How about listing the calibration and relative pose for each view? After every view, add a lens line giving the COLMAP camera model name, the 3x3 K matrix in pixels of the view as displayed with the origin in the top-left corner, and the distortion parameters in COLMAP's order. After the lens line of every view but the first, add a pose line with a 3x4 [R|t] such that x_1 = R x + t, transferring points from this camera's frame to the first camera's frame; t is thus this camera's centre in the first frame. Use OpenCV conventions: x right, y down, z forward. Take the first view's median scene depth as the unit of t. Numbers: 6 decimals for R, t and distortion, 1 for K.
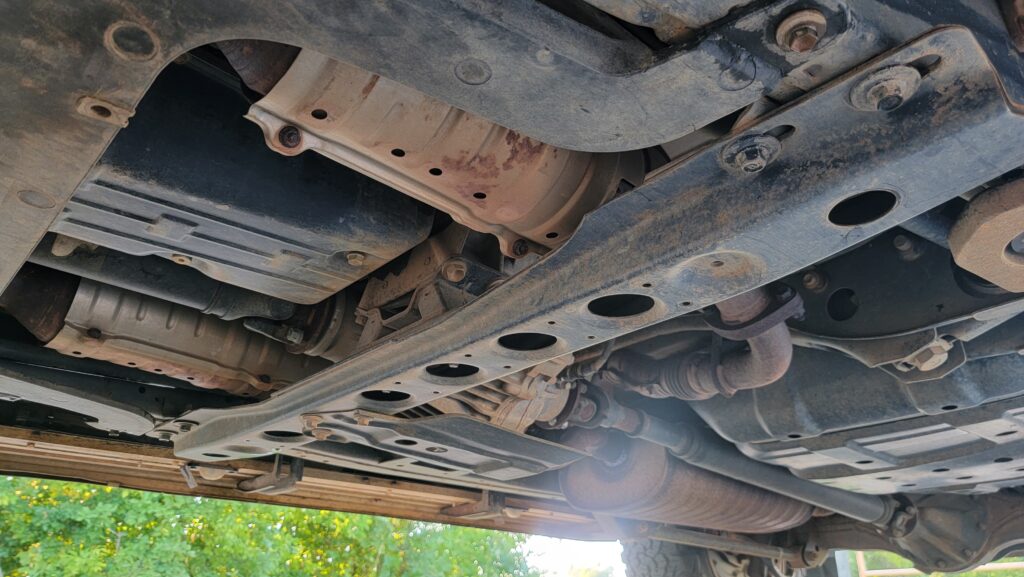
lens RADIAL K [[734.0, 0, 514.6], [0, 734.0, 295.1], [0, 0, 1]] dist [0.057157, -0.047734]
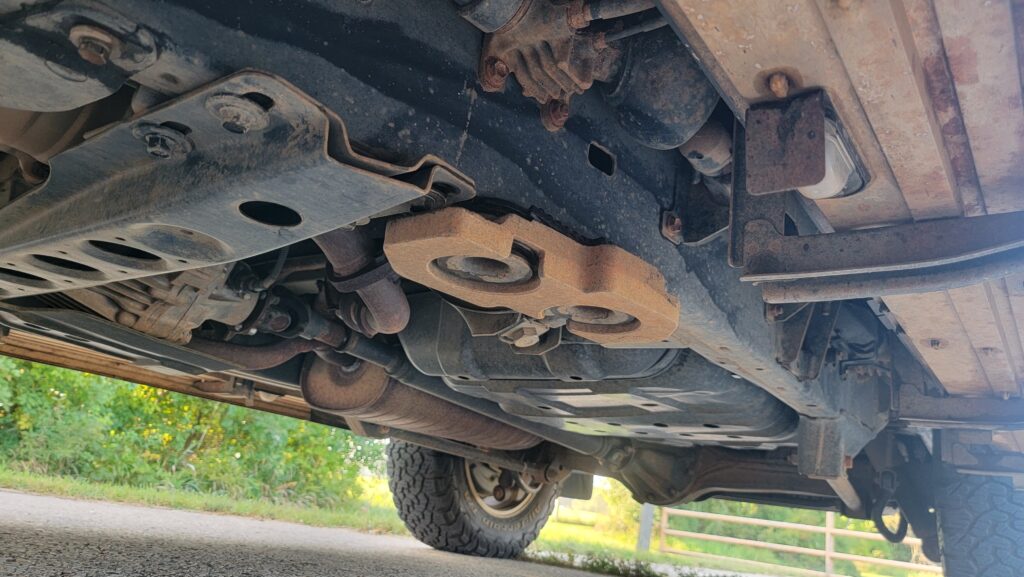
lens RADIAL K [[734.0, 0, 514.6], [0, 734.0, 295.1], [0, 0, 1]] dist [0.057157, -0.047734]
pose [[0.976089, 0.175786, 0.127865, 0.257395], [-0.193719, 0.970305, 0.144846, -0.083227], [-0.098606, -0.166152, 0.981158, -0.029757]]
